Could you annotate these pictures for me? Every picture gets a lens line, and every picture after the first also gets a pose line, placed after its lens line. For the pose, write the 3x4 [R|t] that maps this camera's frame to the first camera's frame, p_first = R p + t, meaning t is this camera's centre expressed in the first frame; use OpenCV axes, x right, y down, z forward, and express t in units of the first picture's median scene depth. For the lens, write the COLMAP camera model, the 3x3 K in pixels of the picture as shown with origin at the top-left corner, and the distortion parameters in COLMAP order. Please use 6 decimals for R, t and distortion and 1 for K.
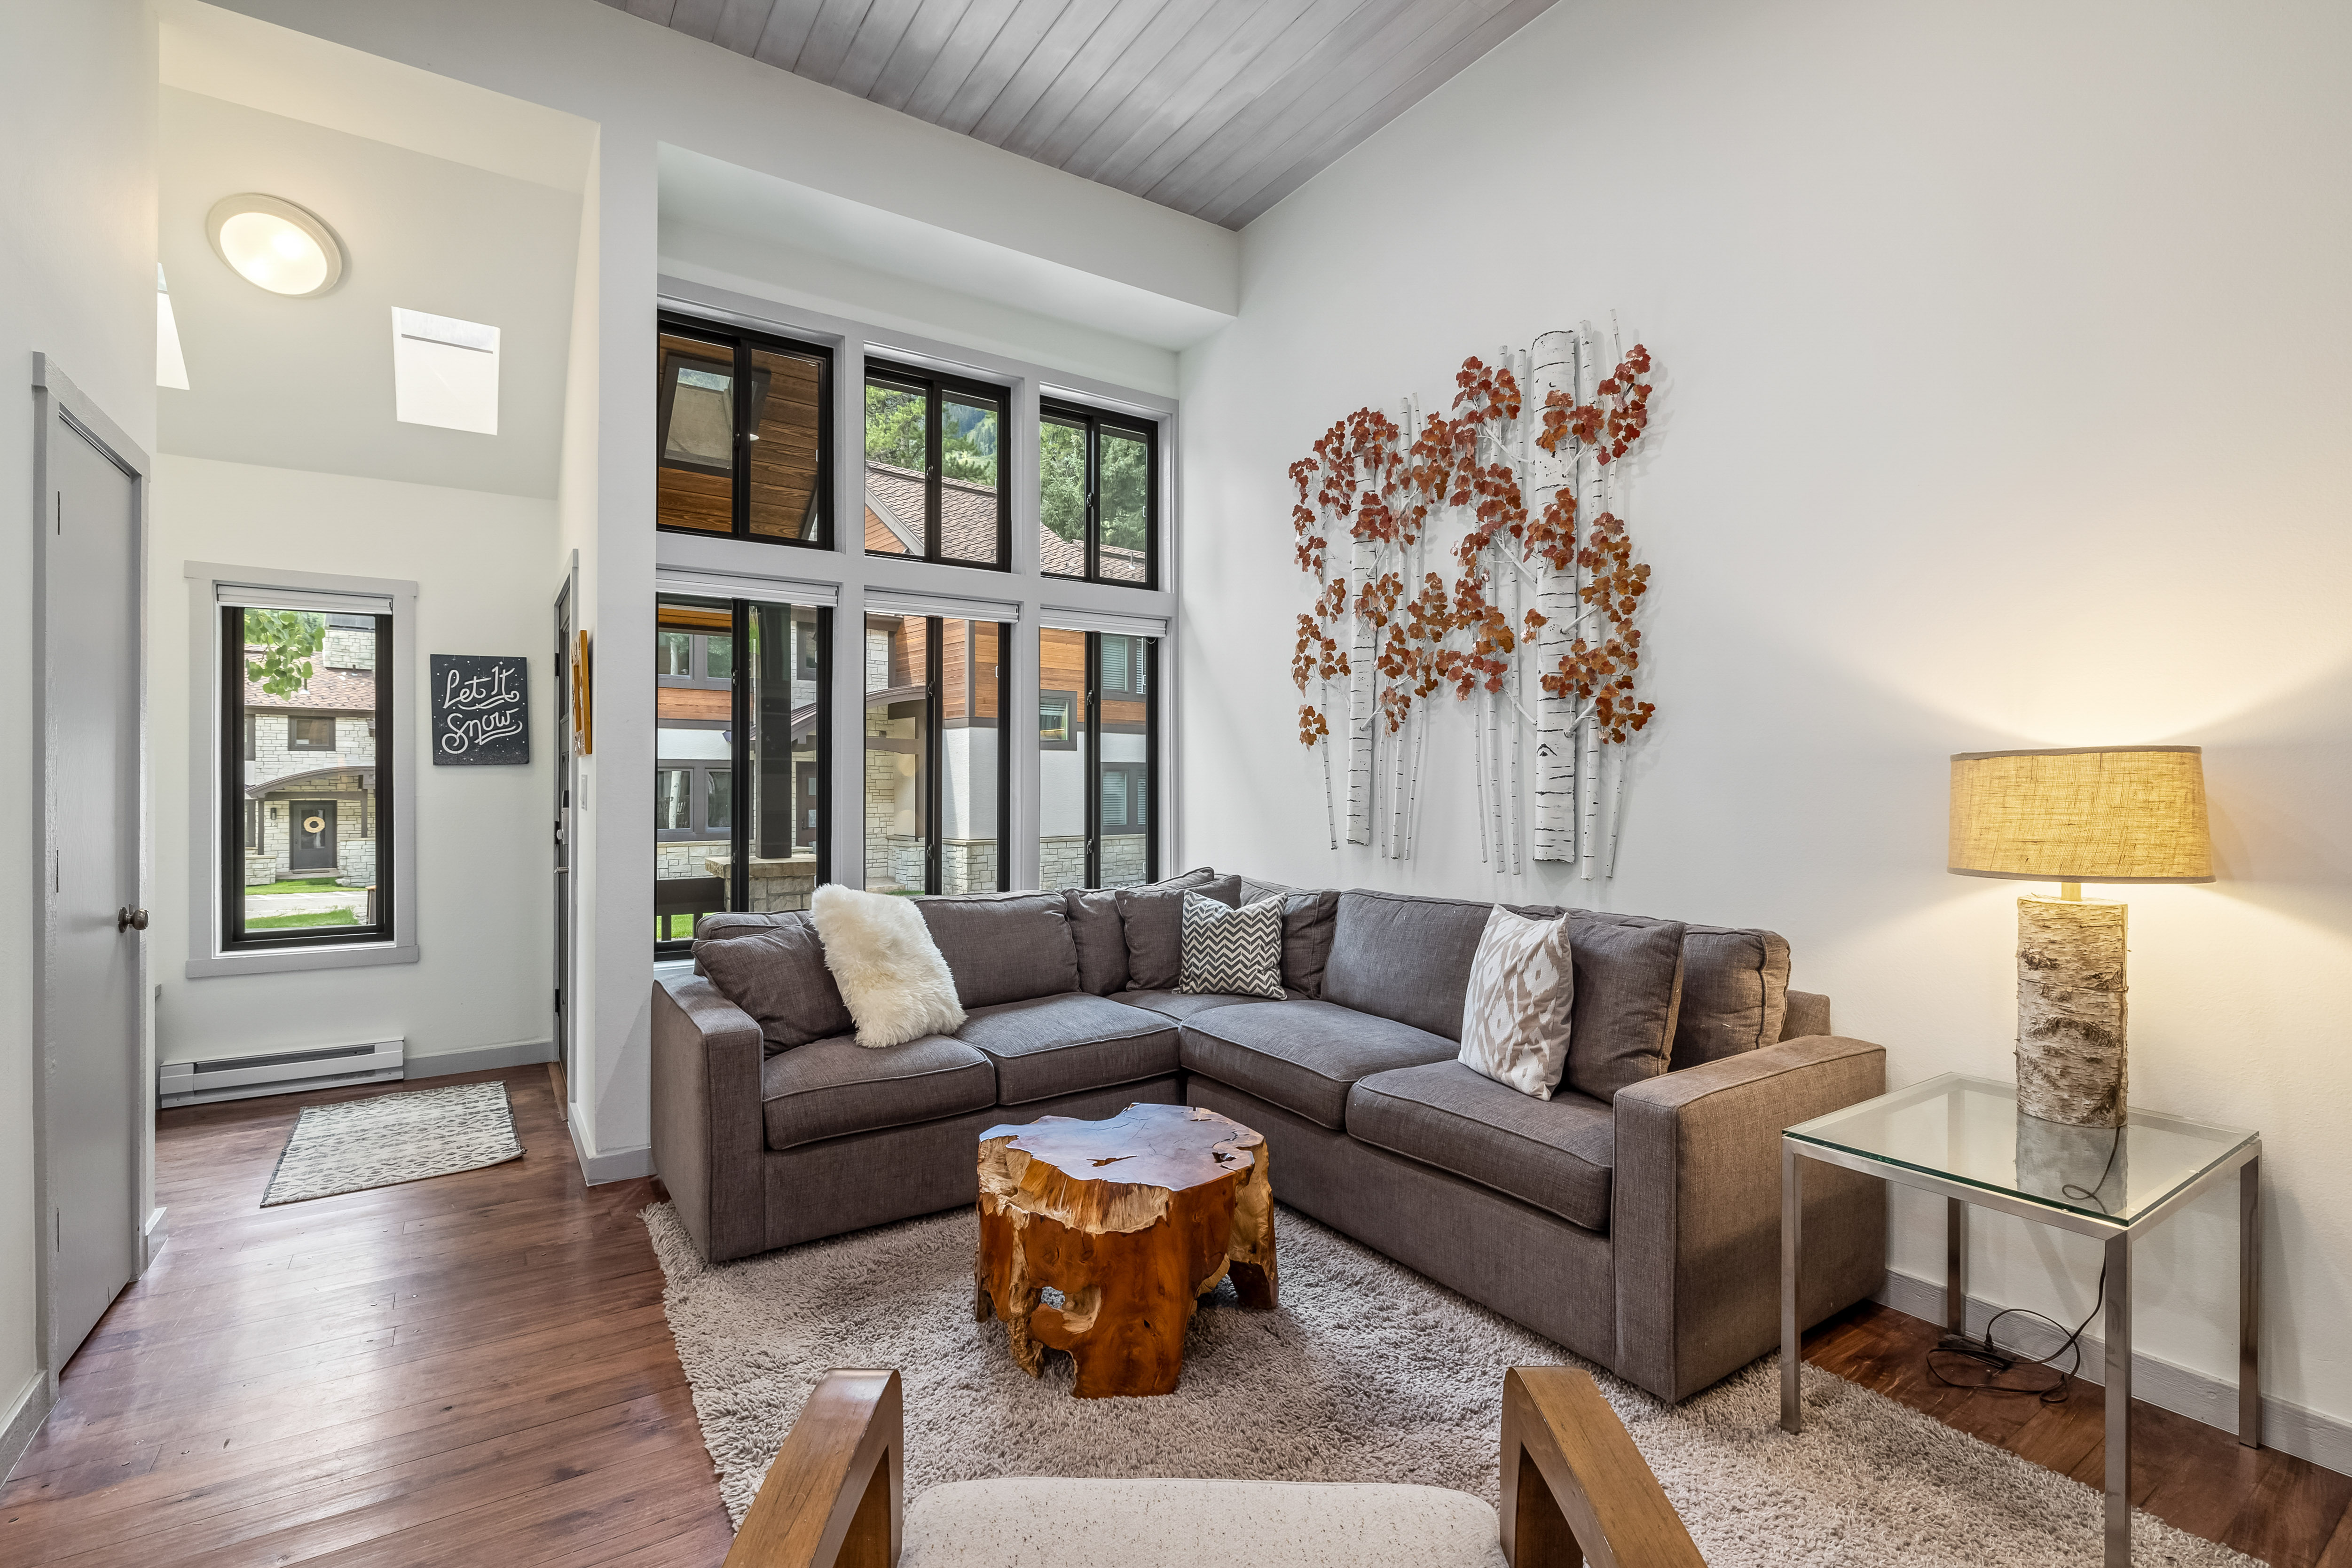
lens RADIAL K [[1058.9, 0, 1166.6], [0, 1058.9, 779.4], [0, 0, 1]] dist [-0.002762, -0.000030]
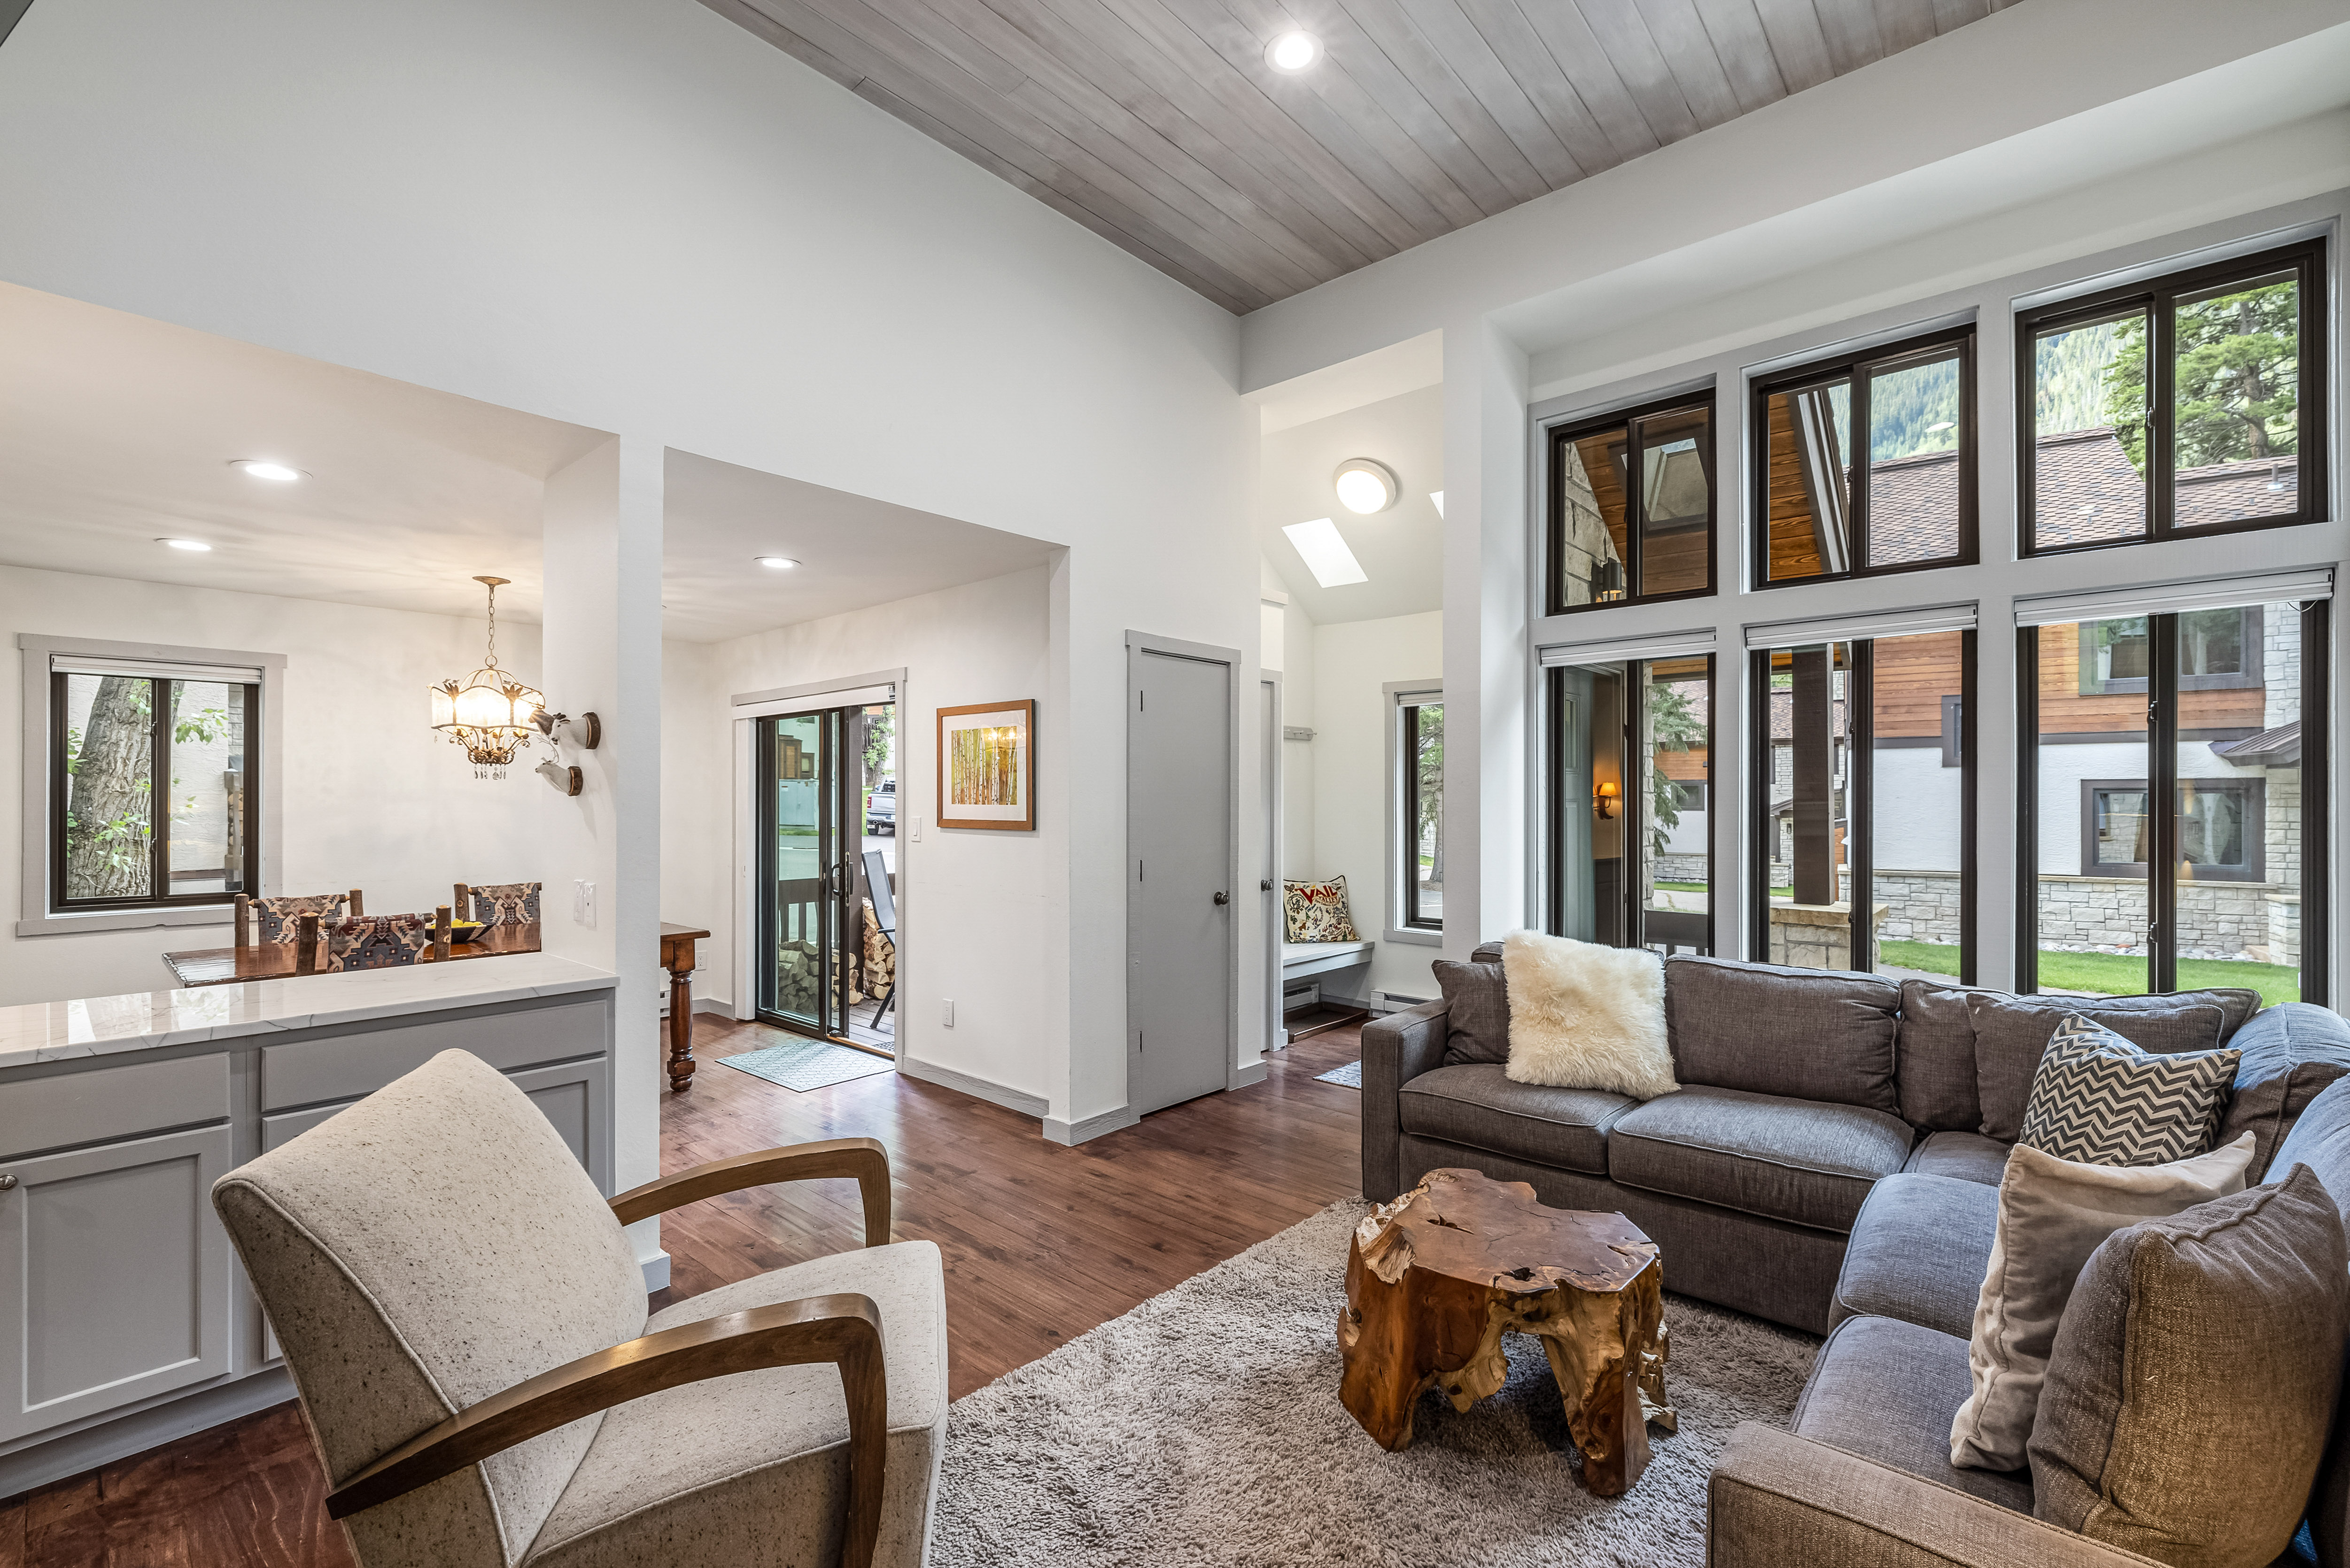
lens RADIAL K [[998.1, 0, 1161.4], [0, 998.1, 800.4], [0, 0, 1]] dist [-0.000511, 0.000507]
pose [[0.254500, 0.001403, -0.967072, 0.525873], [0.003907, 0.999989, 0.002479, -0.034503], [0.967065, -0.004409, 0.254492, 0.318402]]
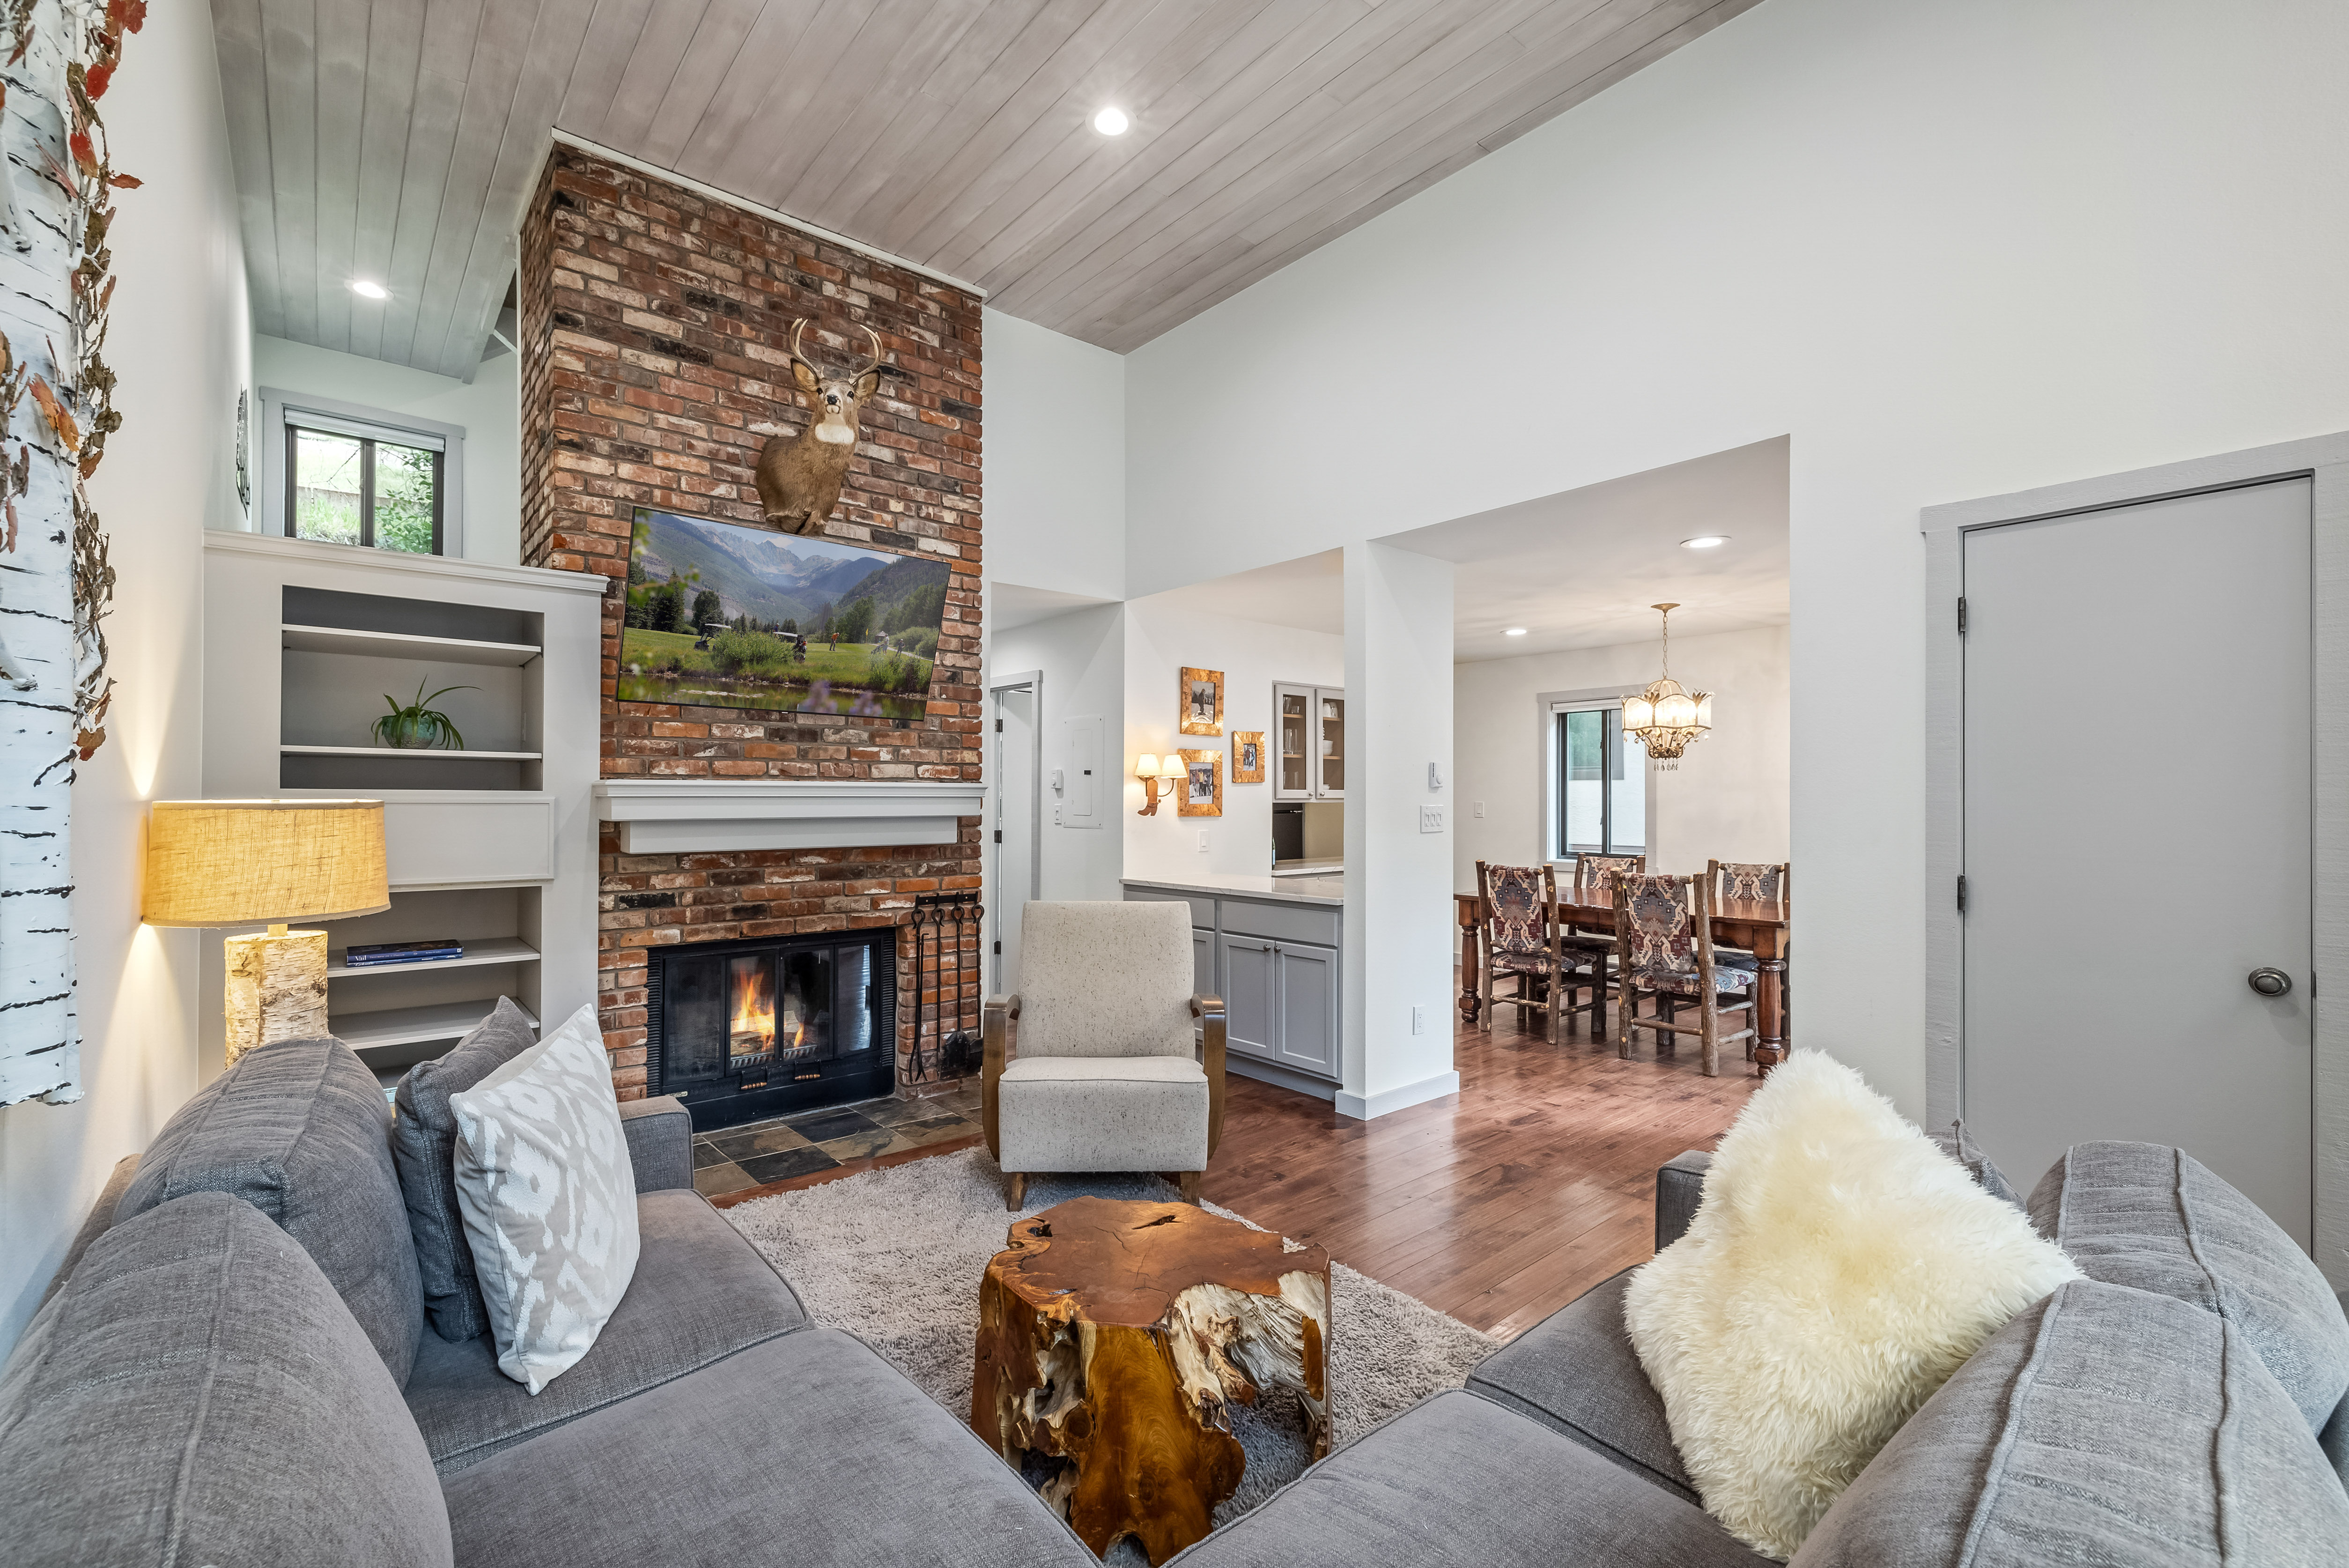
lens RADIAL K [[997.8, 0, 1163.1], [0, 997.8, 787.7], [0, 0, 1]] dist [-0.000511, 0.000507]
pose [[-0.993115, -0.000653, -0.117140, 0.031662], [0.001071, 0.999892, -0.014651, -0.013538], [0.117137, -0.014676, -0.993007, 1.239175]]
